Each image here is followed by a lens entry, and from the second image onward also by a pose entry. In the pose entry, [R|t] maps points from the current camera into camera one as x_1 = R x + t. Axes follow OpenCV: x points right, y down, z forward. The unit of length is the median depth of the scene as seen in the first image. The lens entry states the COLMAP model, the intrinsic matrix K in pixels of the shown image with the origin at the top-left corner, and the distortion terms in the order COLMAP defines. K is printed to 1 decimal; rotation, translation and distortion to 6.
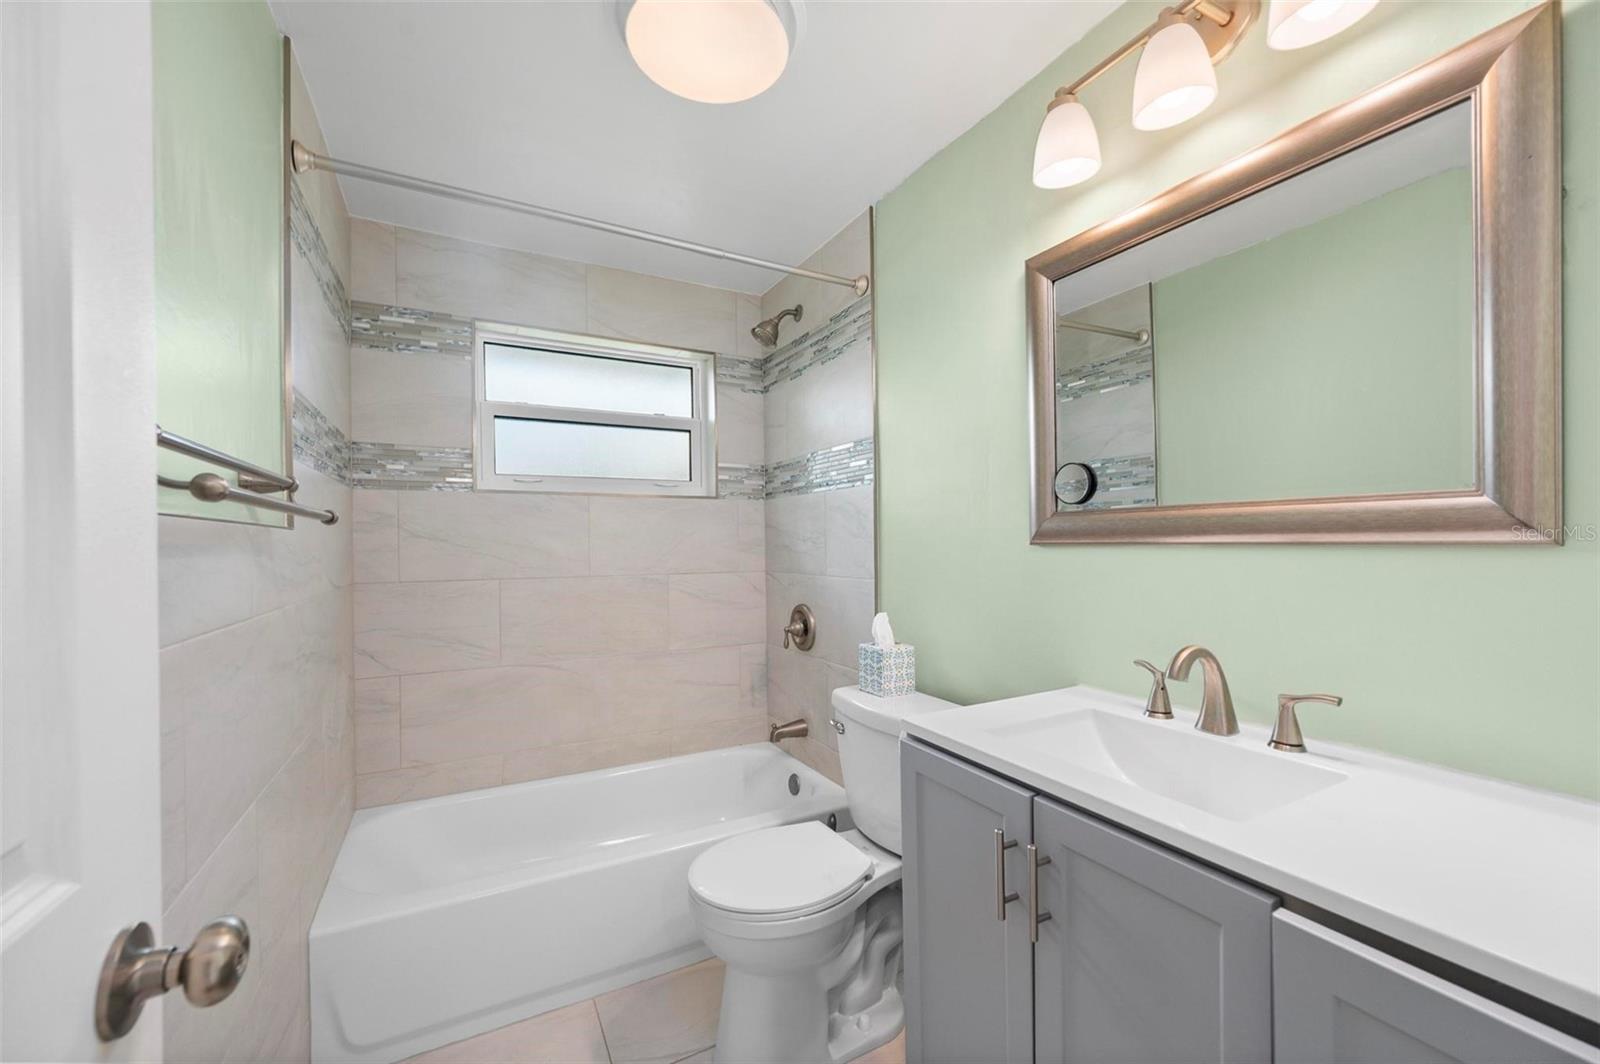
lens RADIAL K [[629.4, 0, 800.0], [0, 629.4, 532.0], [0, 0, 1]] dist [0.000603, 0.000538]
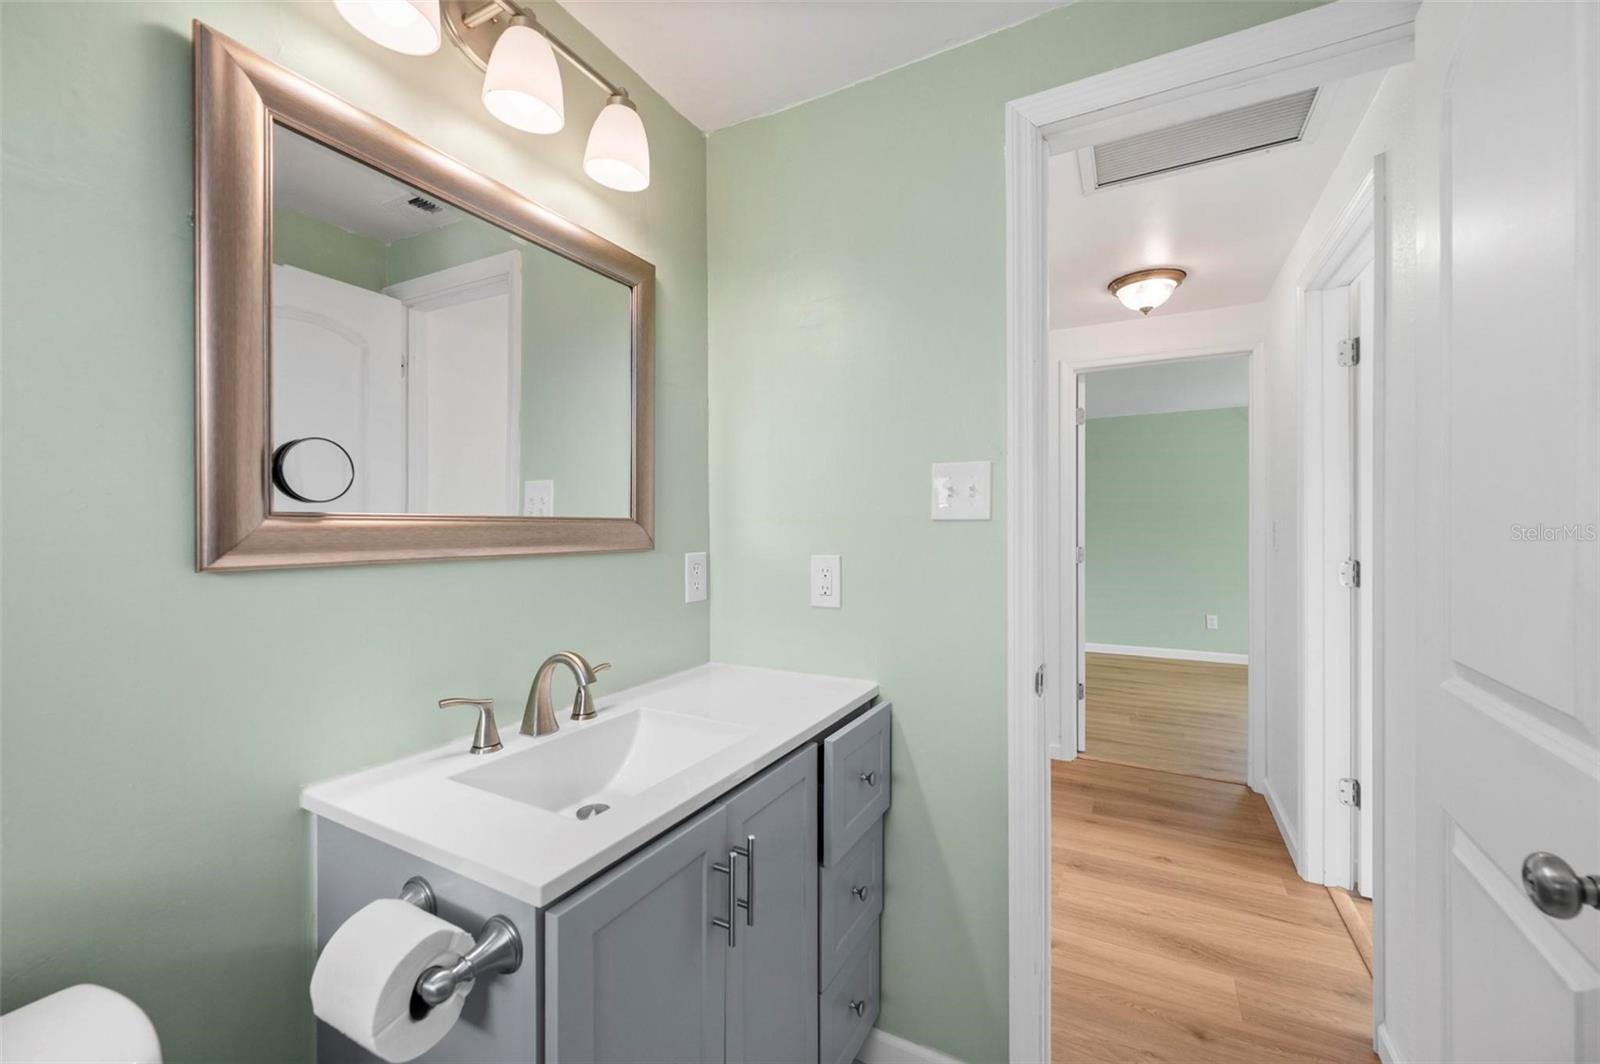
lens RADIAL K [[629.4, 0, 800.0], [0, 629.4, 532.0], [0, 0, 1]] dist [0.000603, 0.000538]
pose [[-0.531809, 0.012086, 0.846778, -0.466876], [0.000890, 0.999906, -0.013712, -0.006123], [-0.846864, -0.006539, -0.531770, 1.172403]]
